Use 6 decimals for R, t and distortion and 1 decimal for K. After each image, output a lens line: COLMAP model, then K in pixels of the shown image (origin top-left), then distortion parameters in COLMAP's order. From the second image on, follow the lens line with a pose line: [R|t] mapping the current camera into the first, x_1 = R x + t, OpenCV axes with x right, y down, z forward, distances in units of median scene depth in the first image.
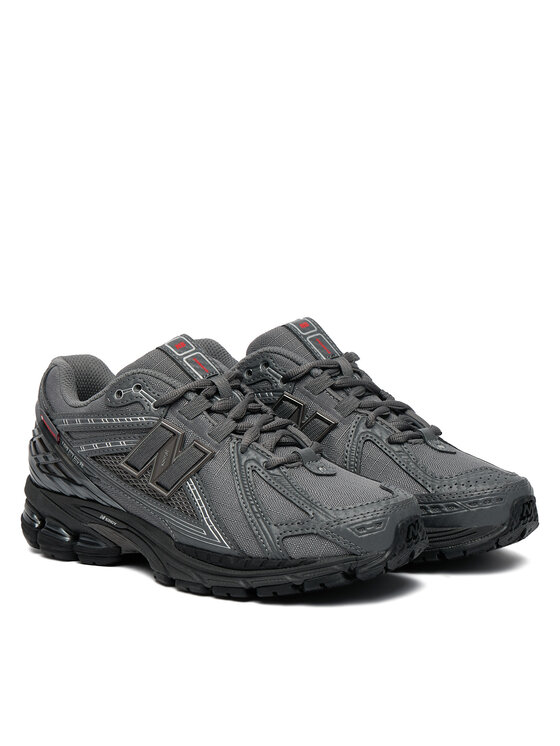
lens RADIAL K [[1901.2, 0, 280.0], [0, 1901.2, 373.0], [0, 0, 1]] dist [-0.022534, -0.071781]
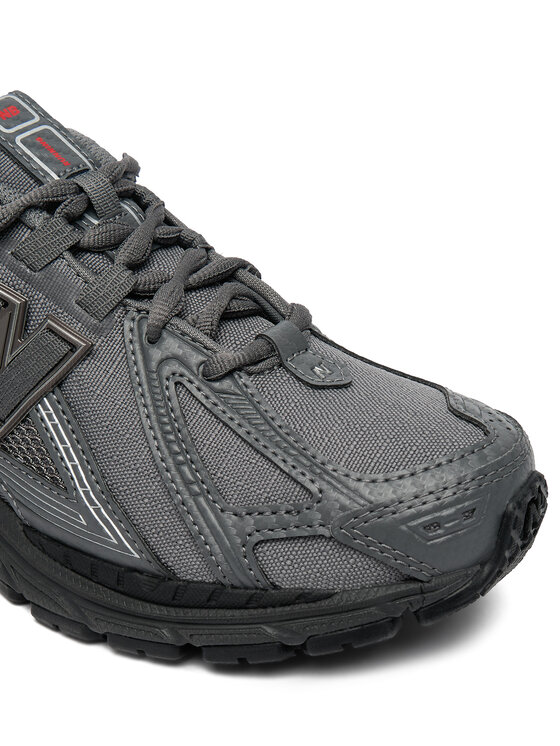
lens RADIAL K [[1133.4, 0, 280.0], [0, 1133.4, 373.0], [0, 0, 1]] dist [-0.000917, -0.109144]
pose [[0.992592, -0.056587, 0.107510, -0.018910], [0.028993, 0.969669, 0.242697, -0.018491], [-0.117982, -0.237782, 0.964127, 0.726737]]
